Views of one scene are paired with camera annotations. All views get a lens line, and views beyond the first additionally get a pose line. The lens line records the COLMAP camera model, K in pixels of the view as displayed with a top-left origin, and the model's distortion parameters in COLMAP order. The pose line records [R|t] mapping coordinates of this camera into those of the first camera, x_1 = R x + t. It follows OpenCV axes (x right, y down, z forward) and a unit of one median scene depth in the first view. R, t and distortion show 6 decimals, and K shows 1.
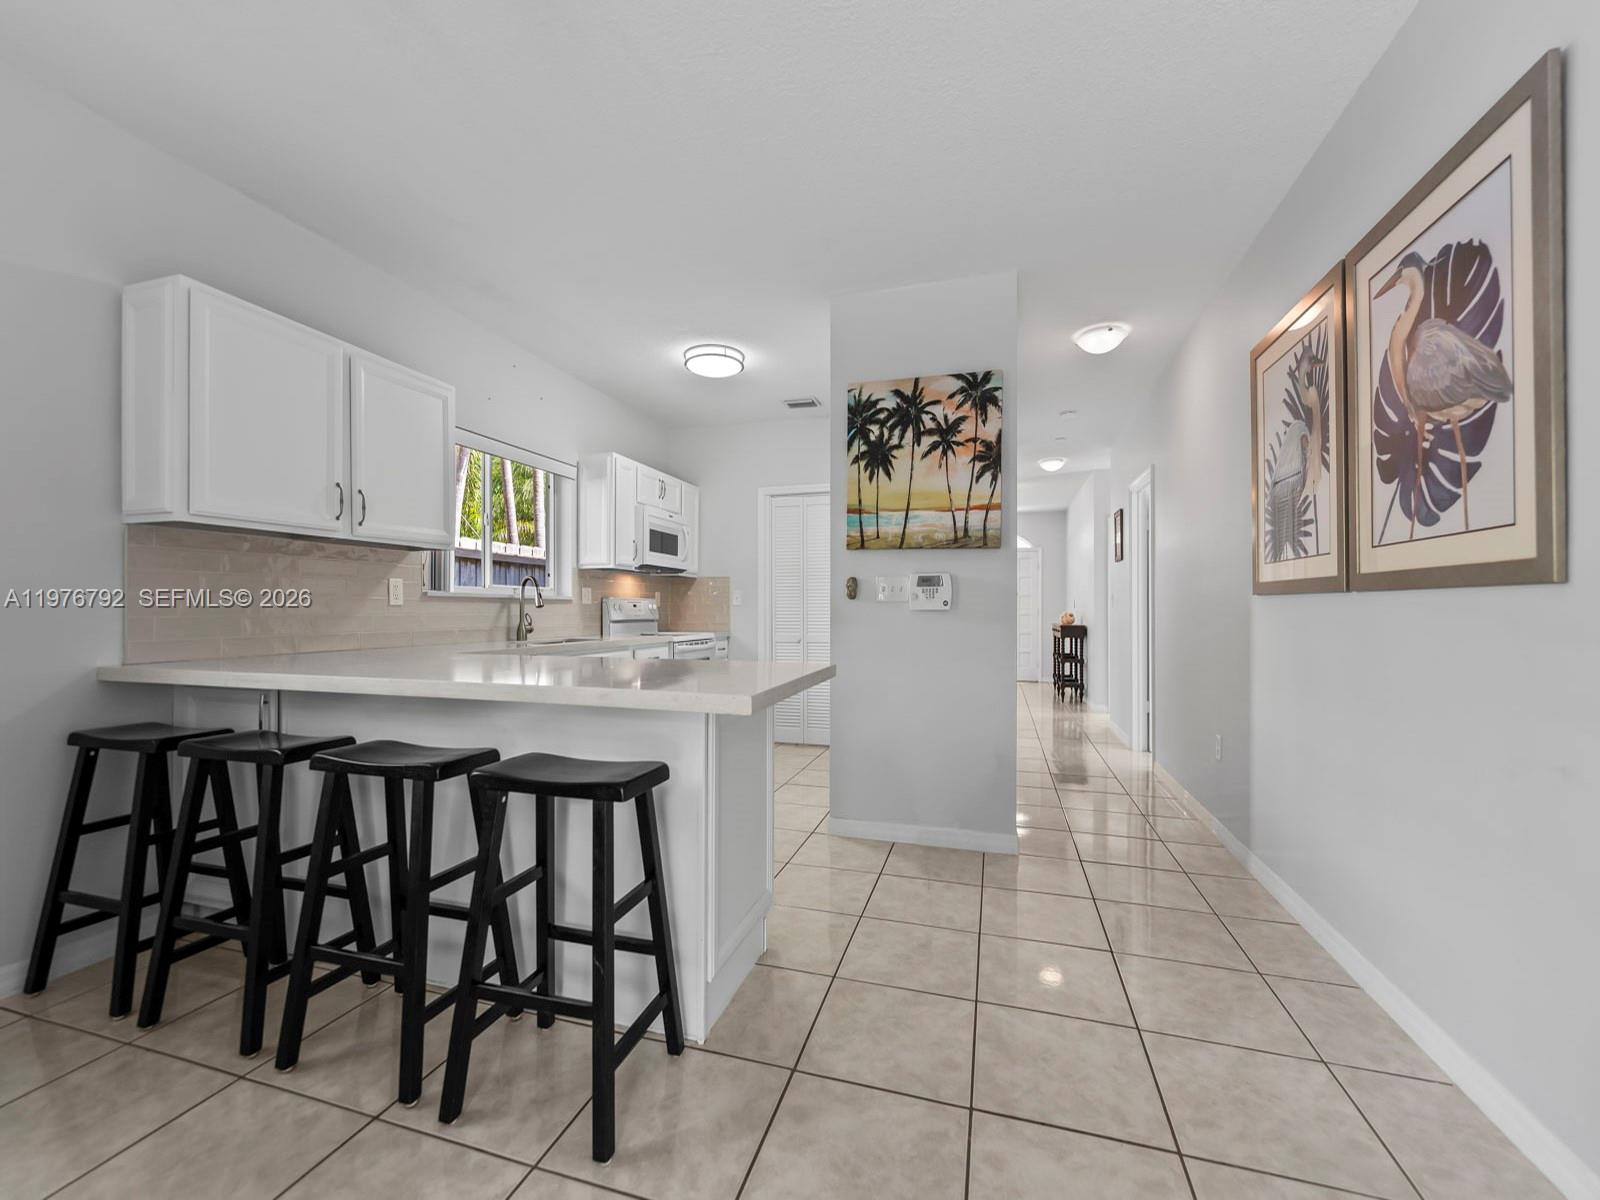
lens RADIAL K [[650.4, 0, 796.7], [0, 650.4, 608.0], [0, 0, 1]] dist [0.000615, -0.001224]
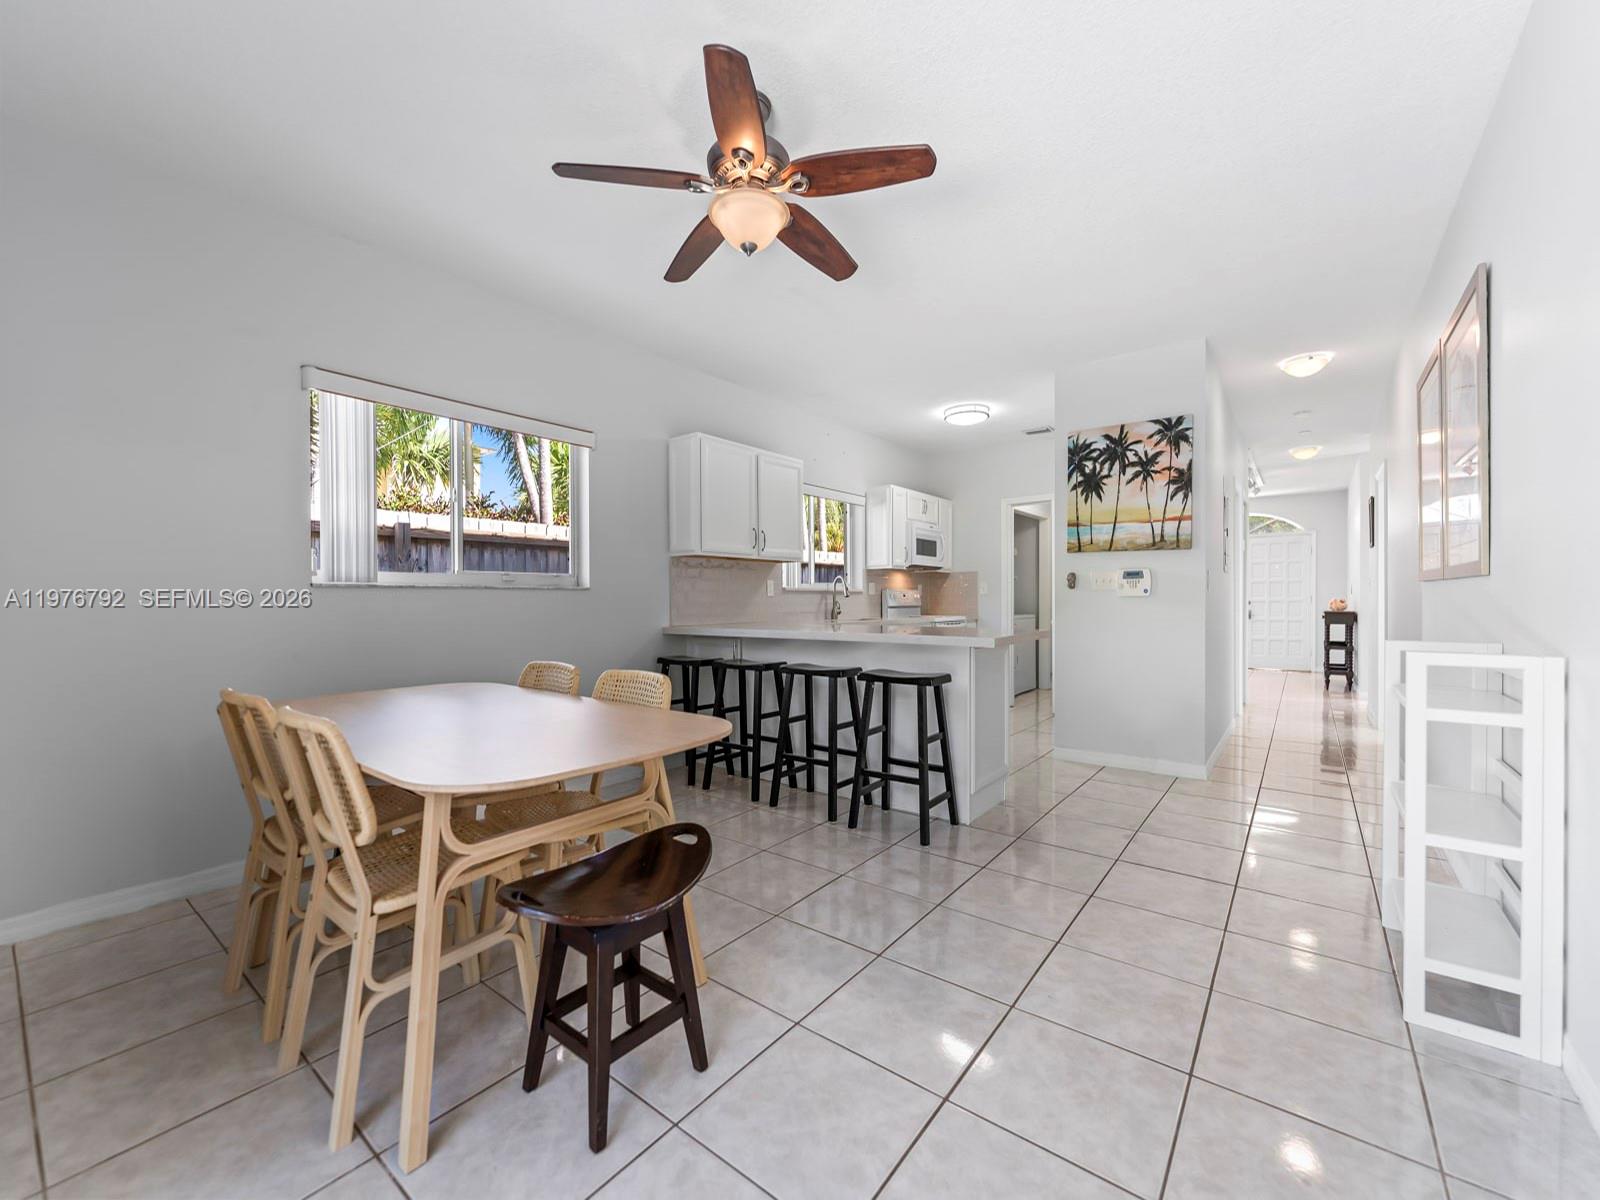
lens RADIAL K [[650.4, 0, 788.4], [0, 650.4, 606.8], [0, 0, 1]] dist [0.000615, -0.001224]
pose [[0.928411, -0.003296, -0.371541, 0.040719], [0.008028, 0.999905, 0.011189, 0.004767], [0.371469, -0.013371, 0.928349, -0.521049]]
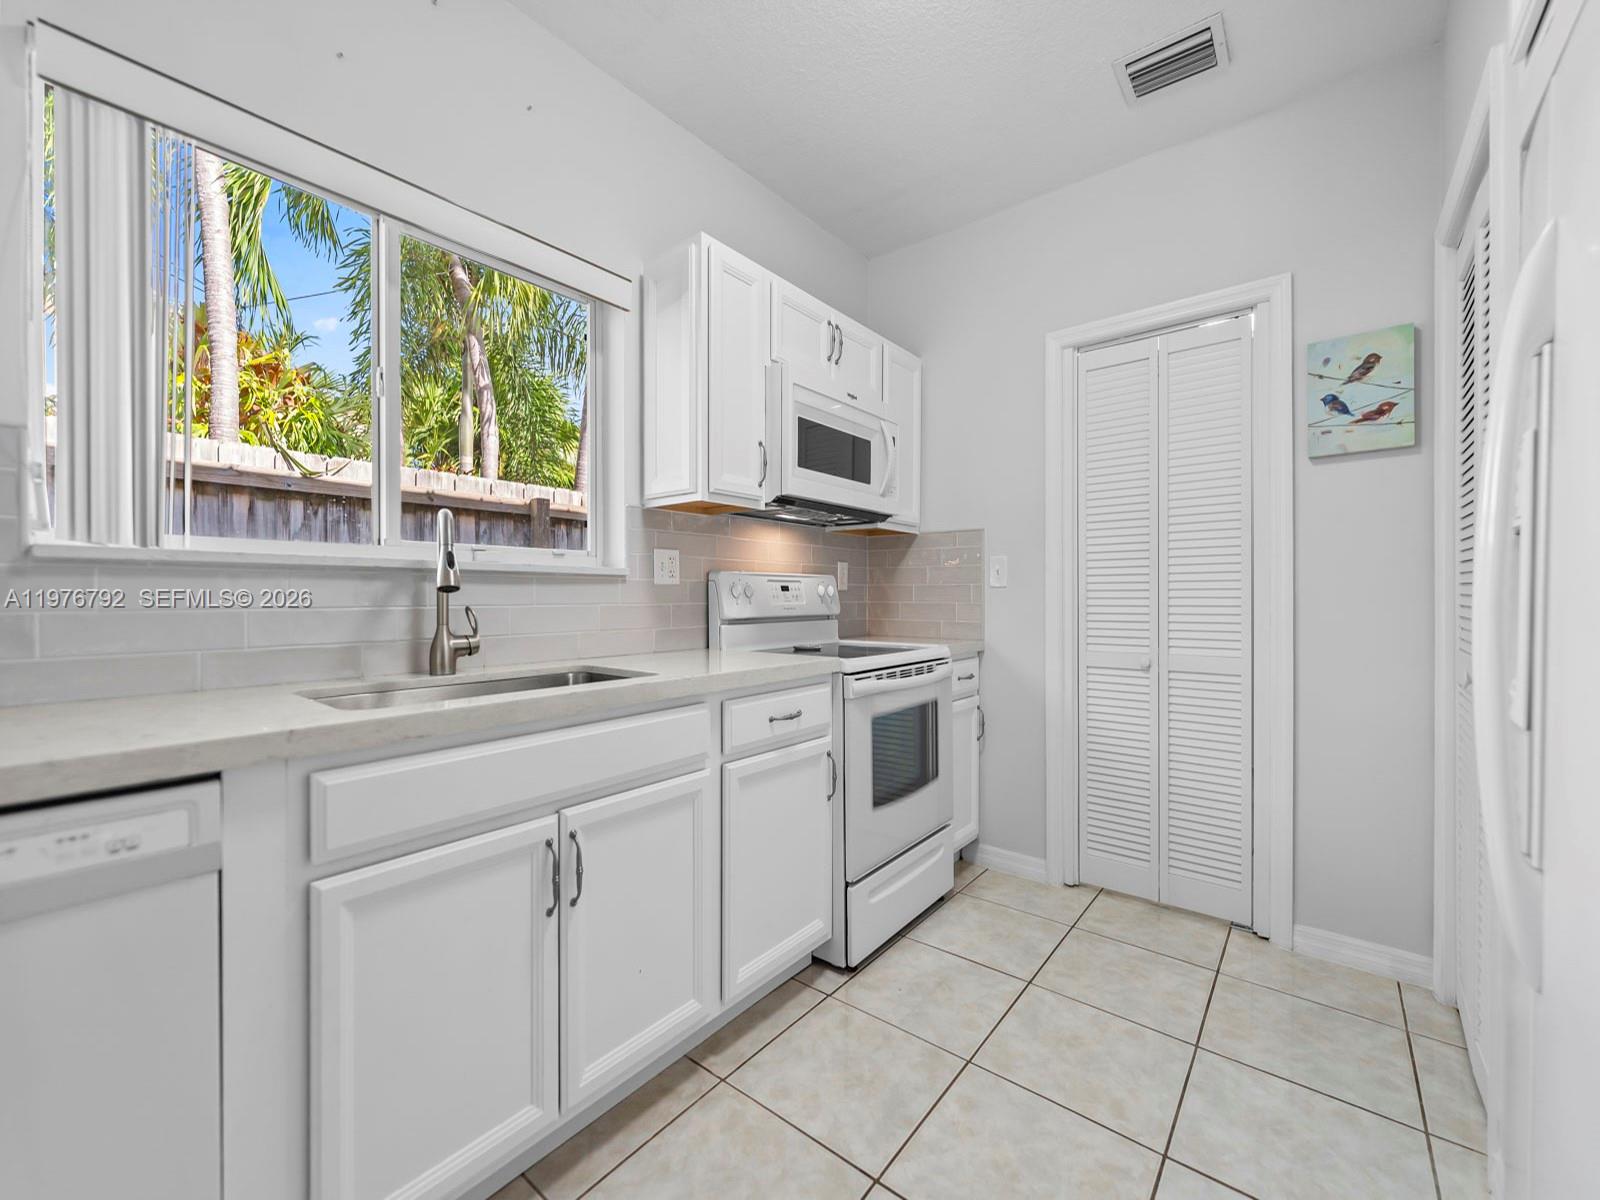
lens RADIAL K [[650.4, 0, 795.5], [0, 650.4, 596.0], [0, 0, 1]] dist [0.000615, -0.001224]
pose [[0.926121, -0.003203, -0.377213, -0.087720], [0.004312, 0.999989, 0.002096, 0.002442], [0.377201, -0.003568, 0.926124, 0.879336]]
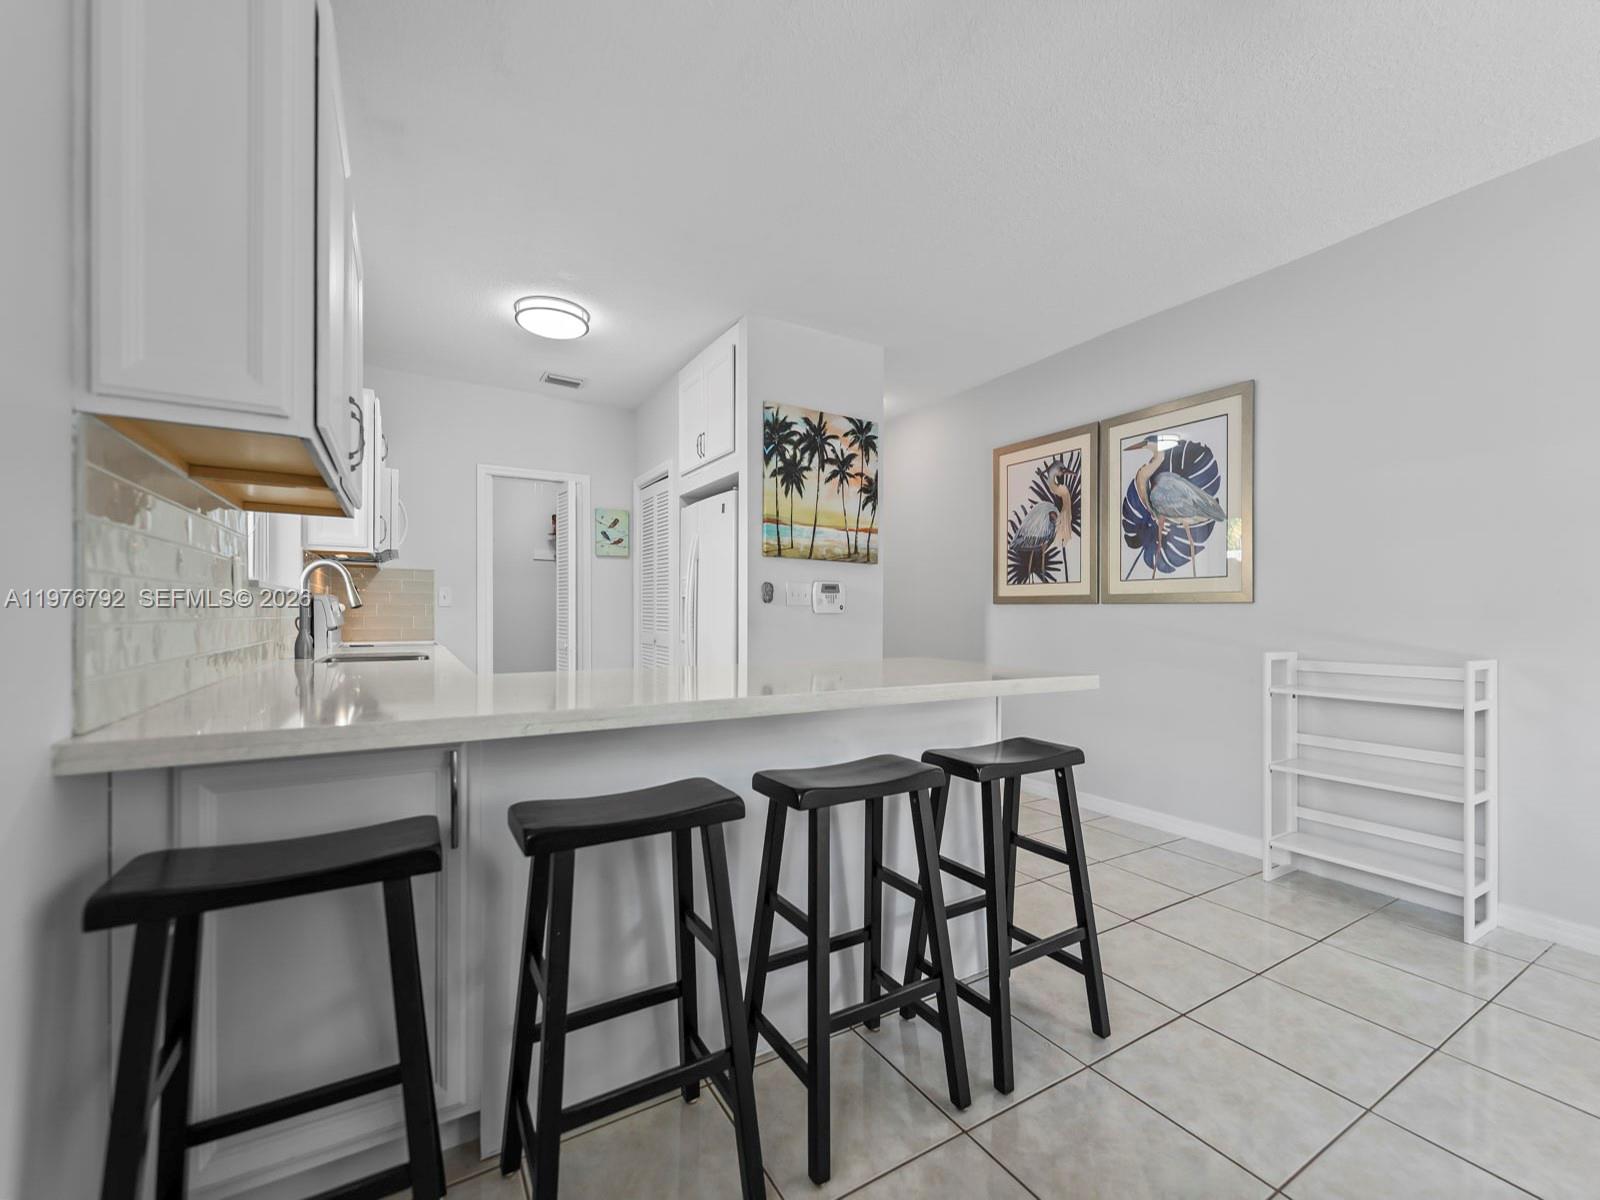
lens RADIAL K [[650.4, 0, 792.9], [0, 650.4, 621.8], [0, 0, 1]] dist [0.000615, -0.001224]
pose [[0.678158, -0.009223, 0.734859, -0.701423], [-0.005225, 0.999835, 0.017370, -0.000665], [-0.734898, -0.015620, 0.677998, 0.246868]]
